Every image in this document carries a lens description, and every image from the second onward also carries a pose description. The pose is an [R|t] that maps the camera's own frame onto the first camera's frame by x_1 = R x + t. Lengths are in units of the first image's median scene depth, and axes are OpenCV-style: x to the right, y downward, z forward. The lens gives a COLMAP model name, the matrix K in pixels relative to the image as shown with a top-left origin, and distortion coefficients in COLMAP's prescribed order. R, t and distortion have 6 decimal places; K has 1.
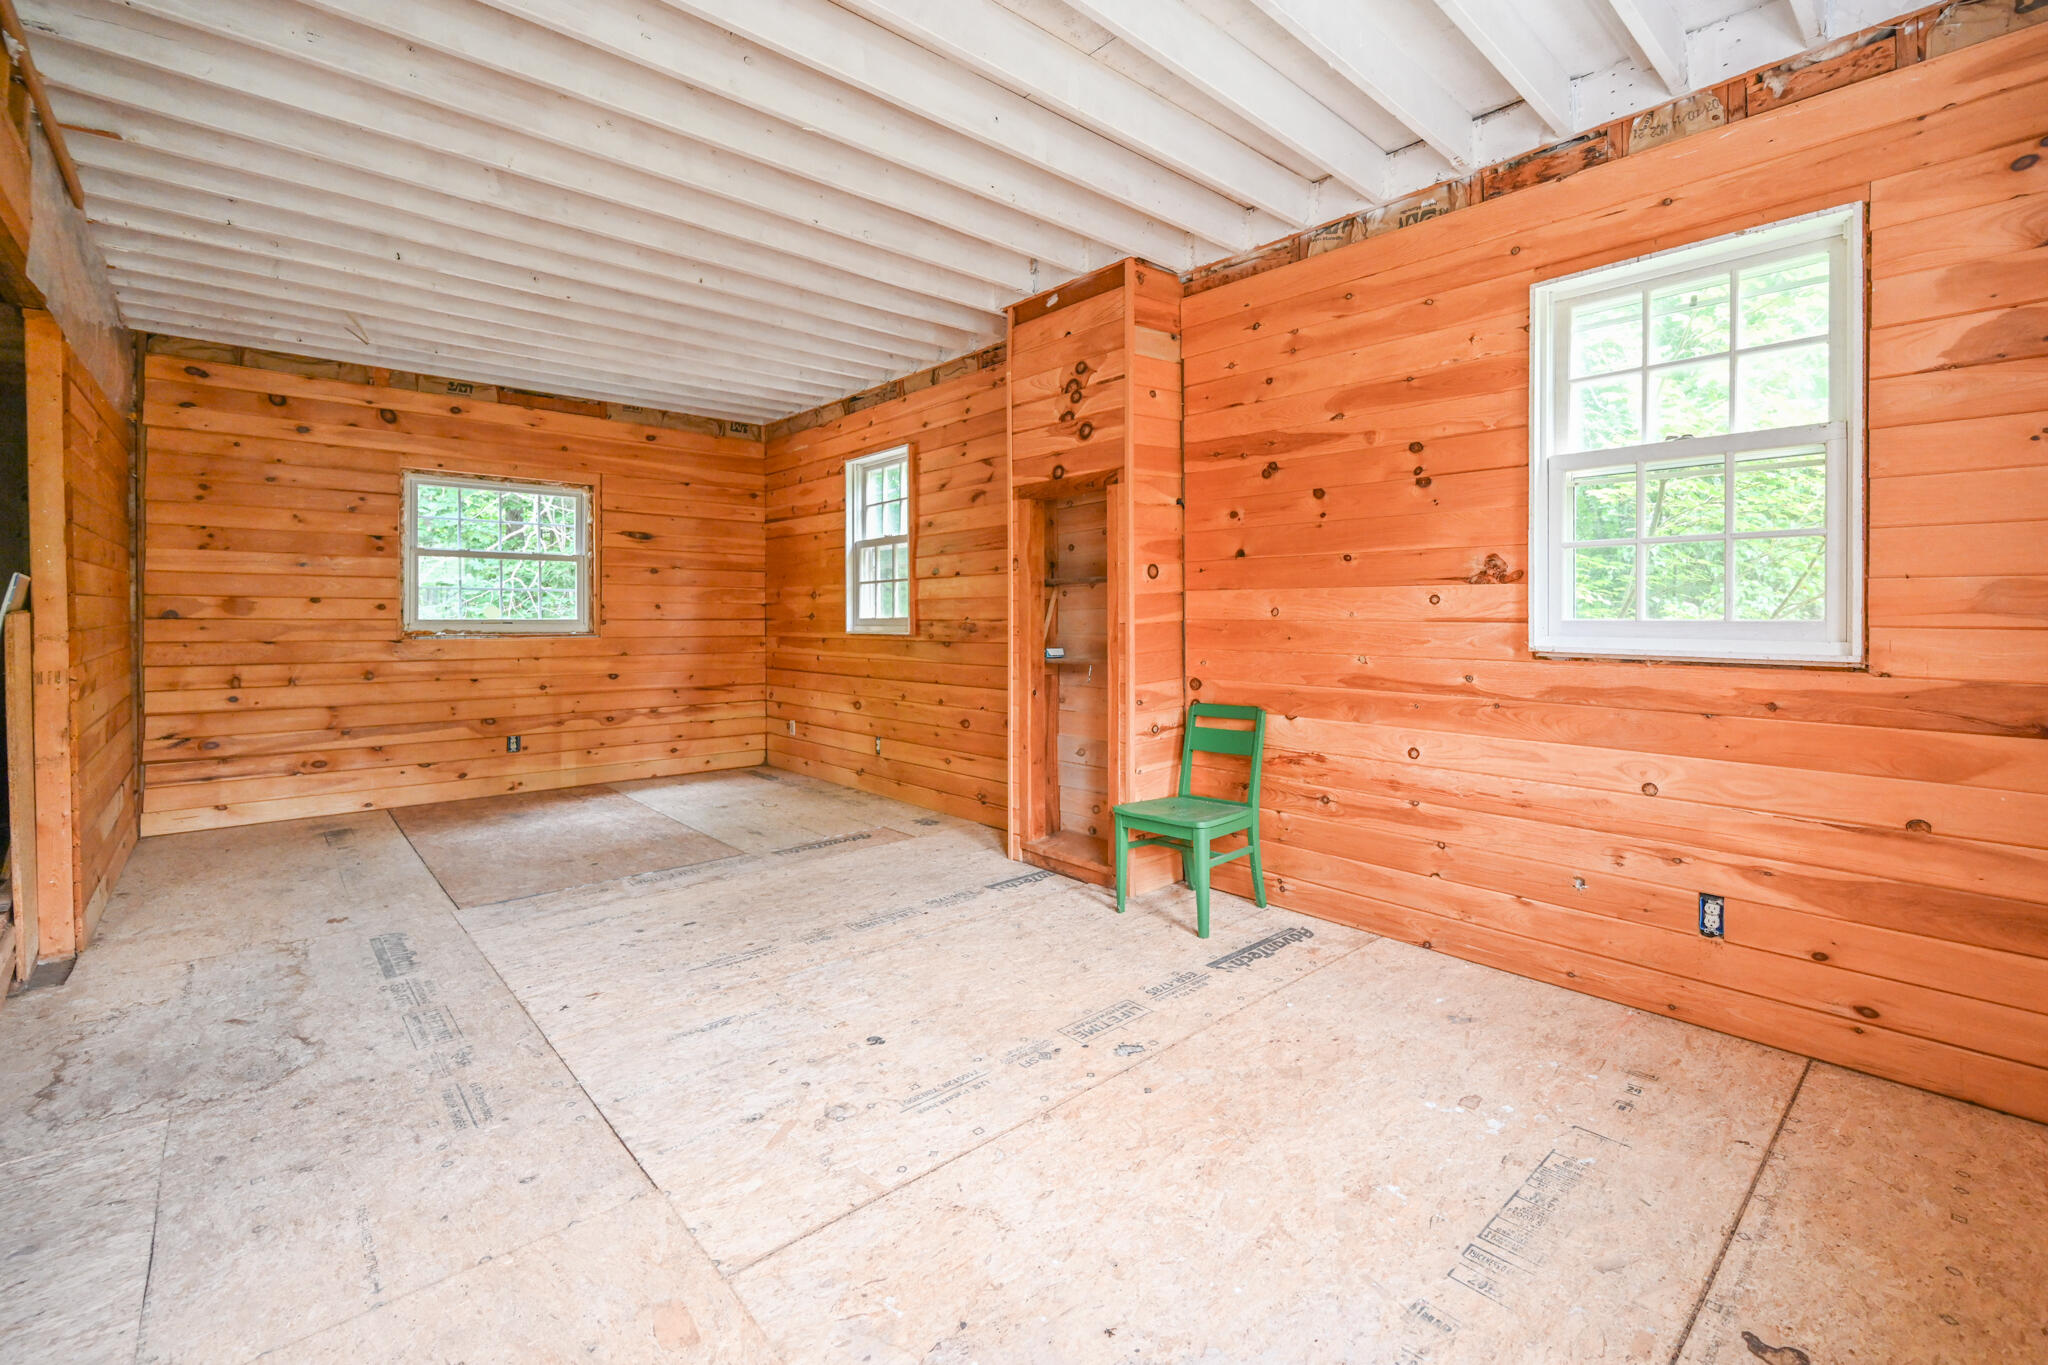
lens RADIAL K [[867.6, 0, 1042.8], [0, 867.6, 616.6], [0, 0, 1]] dist [-0.001077, 0.000539]
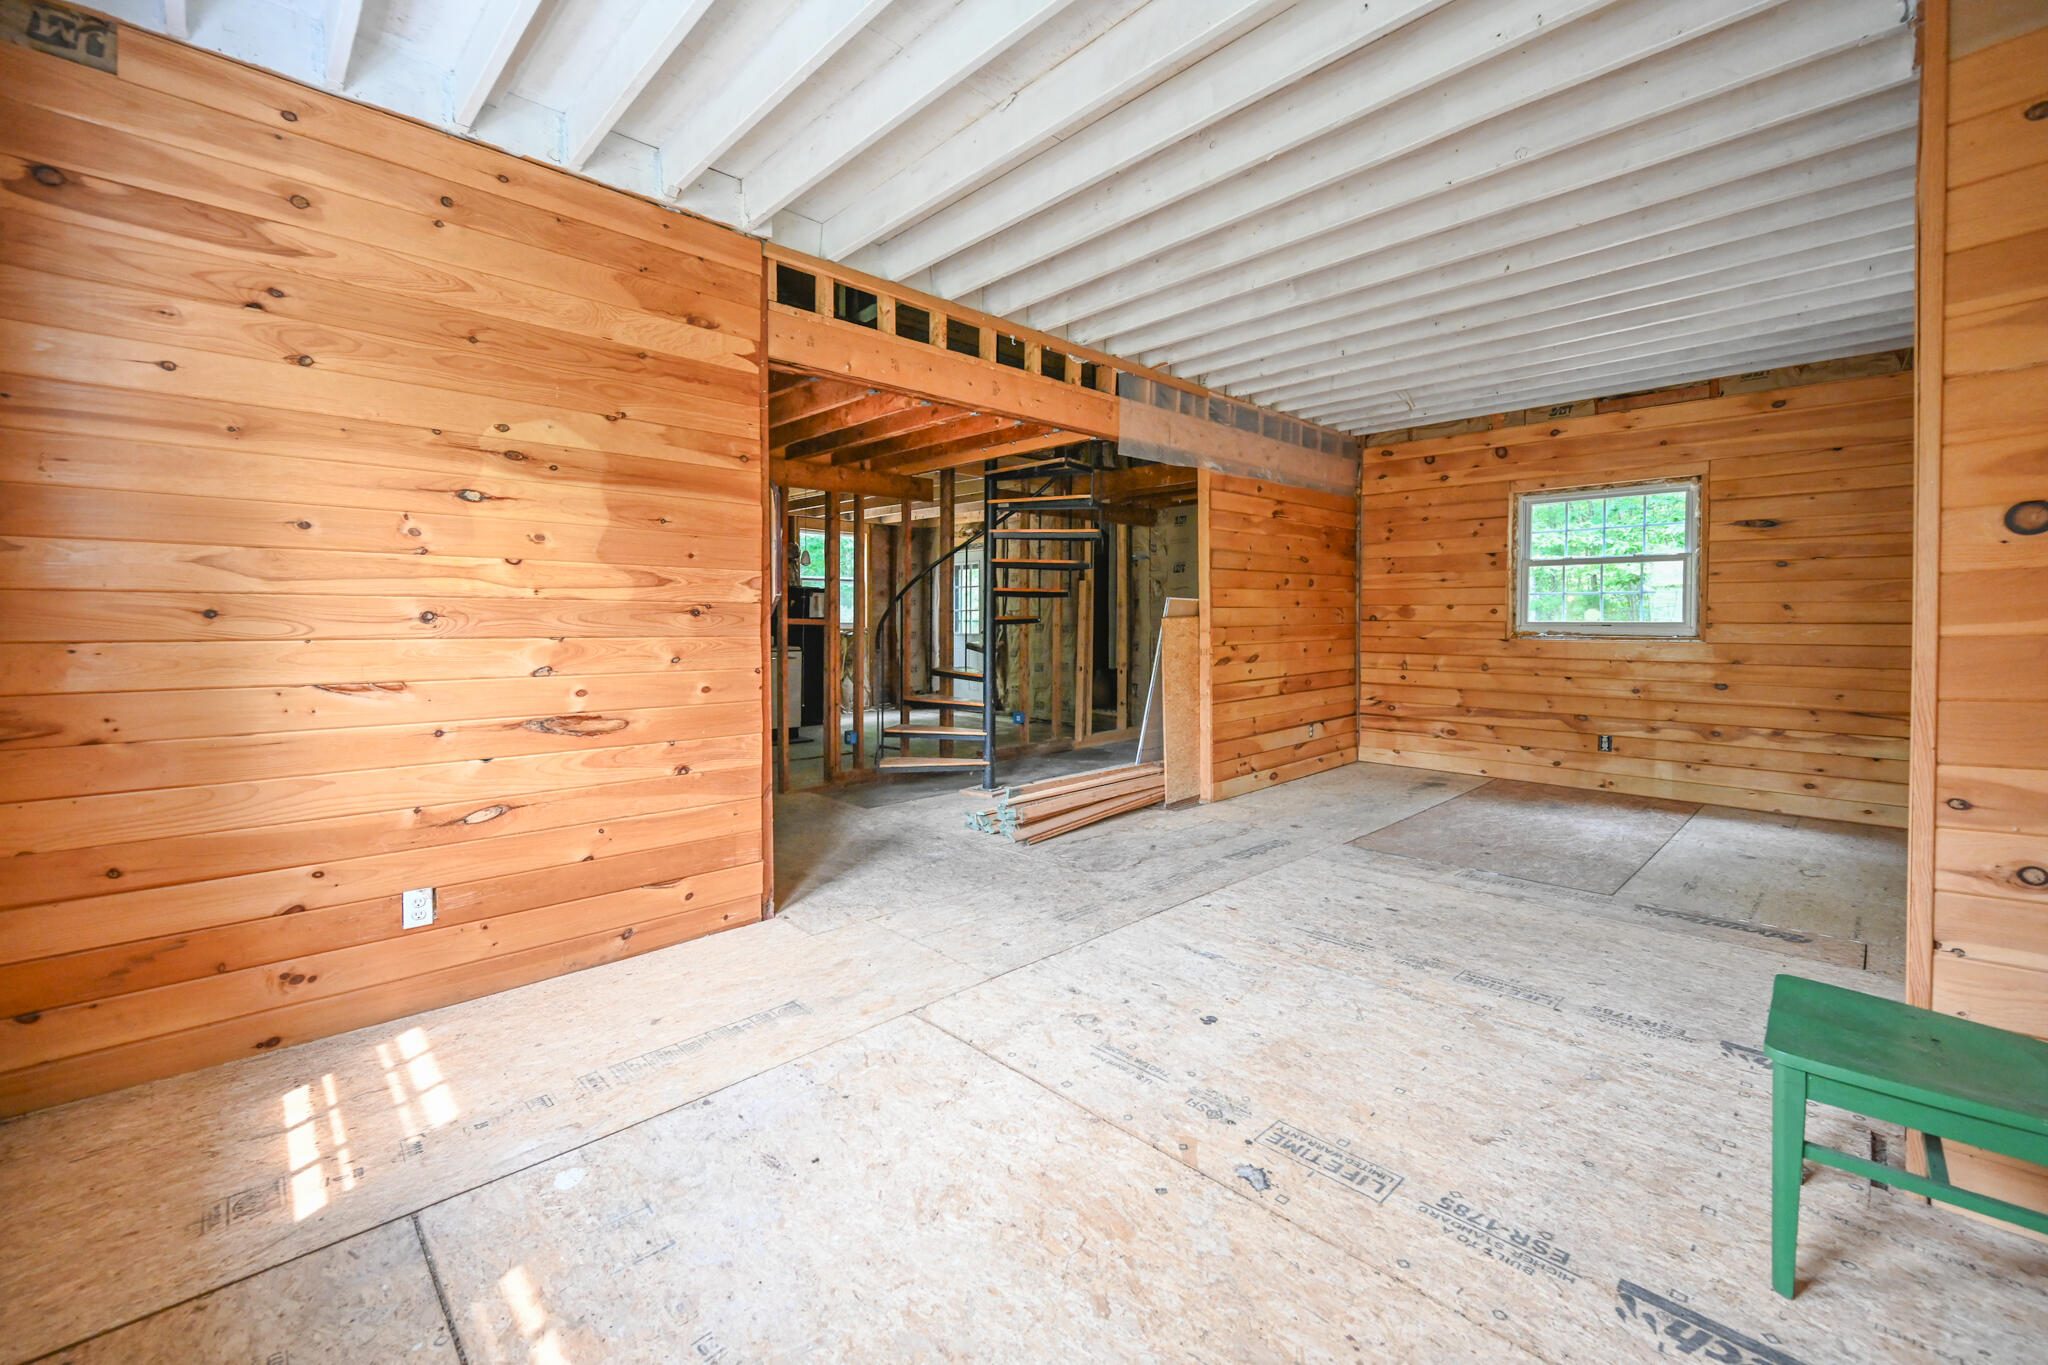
lens RADIAL K [[867.6, 0, 1128.2], [0, 867.6, 629.3], [0, 0, 1]] dist [-0.001077, 0.000539]
pose [[0.083084, 0.012213, -0.996468, 0.422251], [0.000267, 0.999925, 0.012278, -0.001149], [0.996543, -0.001286, 0.083074, 0.403787]]
